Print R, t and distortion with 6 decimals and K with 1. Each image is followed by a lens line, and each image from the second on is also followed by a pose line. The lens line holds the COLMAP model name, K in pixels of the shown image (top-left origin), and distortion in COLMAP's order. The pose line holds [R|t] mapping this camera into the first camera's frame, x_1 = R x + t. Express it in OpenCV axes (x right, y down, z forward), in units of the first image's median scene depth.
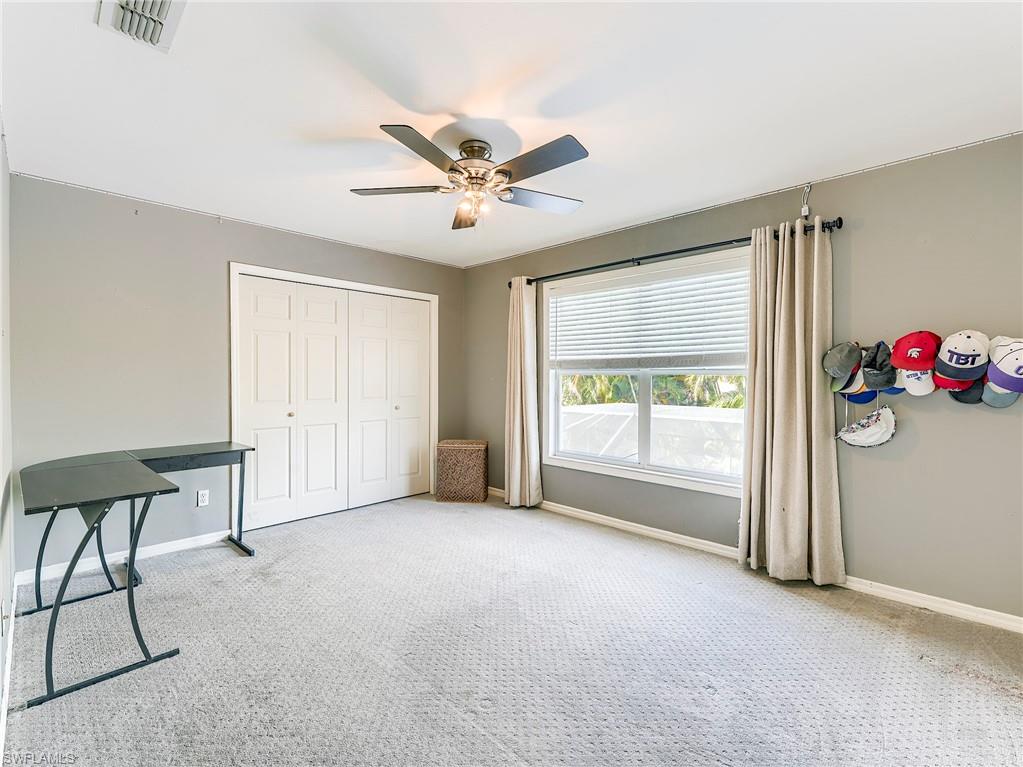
lens RADIAL K [[463.3, 0, 511.8], [0, 463.3, 384.0], [0, 0, 1]] dist [0.000694, -0.006314]
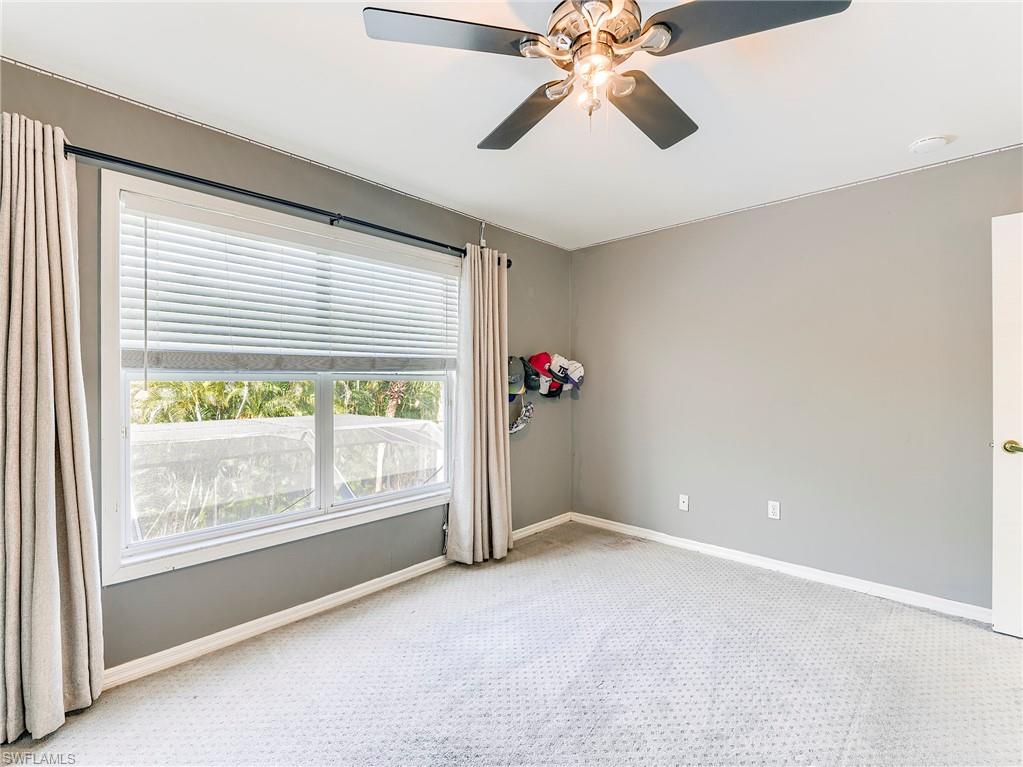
lens RADIAL K [[463.3, 0, 512.1], [0, 463.3, 378.5], [0, 0, 1]] dist [0.000694, -0.006314]
pose [[-0.018272, 0.001094, 0.999832, -0.471937], [0.015919, 0.999873, -0.000803, -0.019241], [-0.999706, 0.015901, -0.018287, 0.804359]]
